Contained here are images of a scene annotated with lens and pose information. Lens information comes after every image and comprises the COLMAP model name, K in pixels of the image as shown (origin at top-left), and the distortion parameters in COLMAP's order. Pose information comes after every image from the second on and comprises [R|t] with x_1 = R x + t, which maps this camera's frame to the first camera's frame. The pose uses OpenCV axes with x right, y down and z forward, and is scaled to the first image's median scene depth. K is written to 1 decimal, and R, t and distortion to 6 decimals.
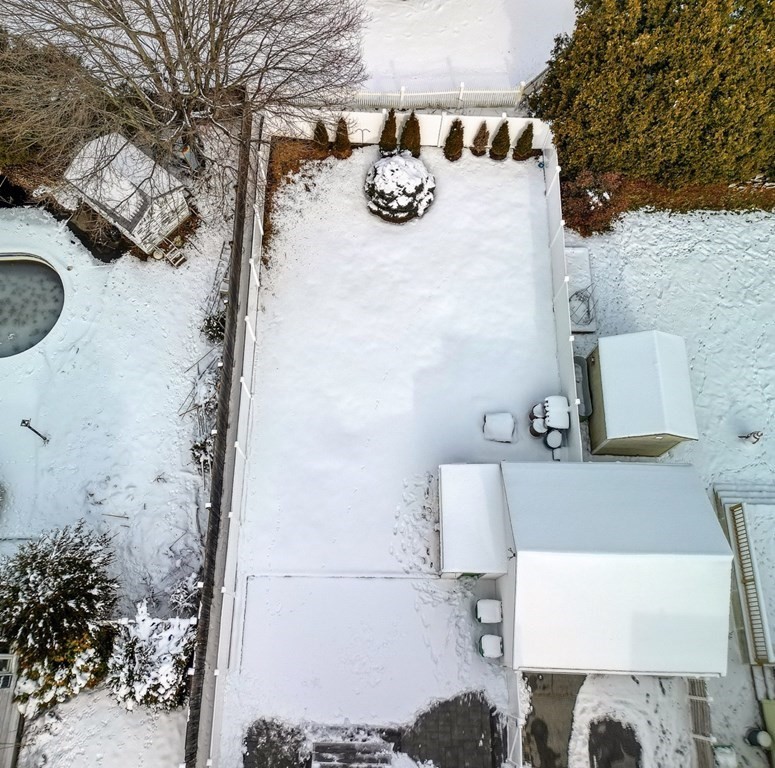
lens RADIAL K [[718.5, 0, 367.3], [0, 718.5, 384.8], [0, 0, 1]] dist [0.036585, -0.006655]
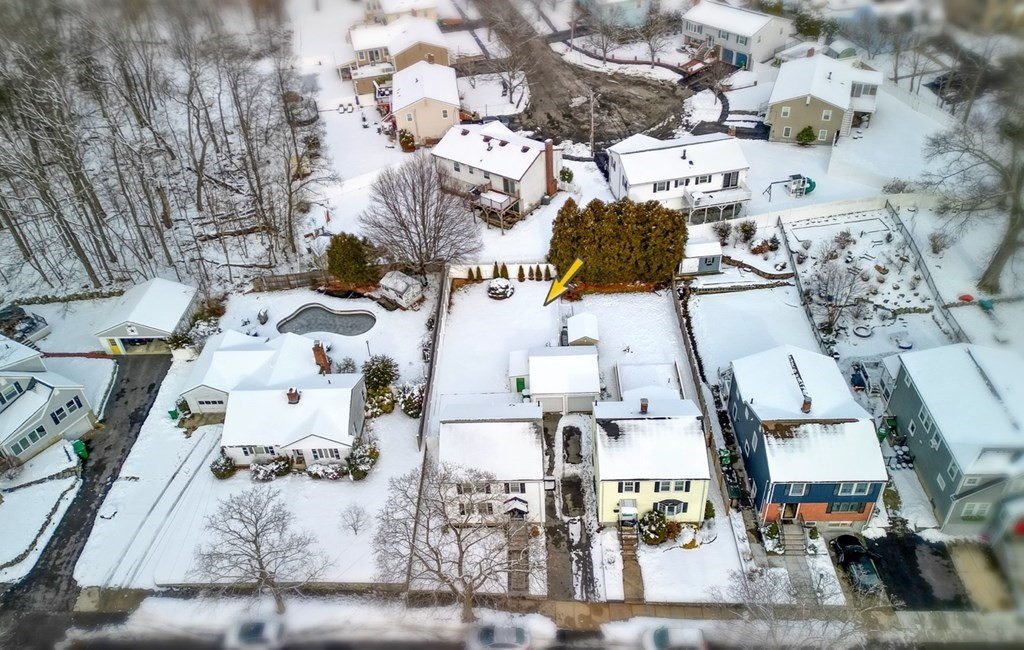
lens RADIAL K [[766.8, 0, 512.0], [0, 766.8, 325.0], [0, 0, 1]] dist [0.015054, -0.003877]
pose [[0.998789, -0.038639, -0.030447, 0.170674], [0.018202, 0.865268, -0.500979, 1.265591], [0.045703, 0.499819, 0.864924, -1.377848]]
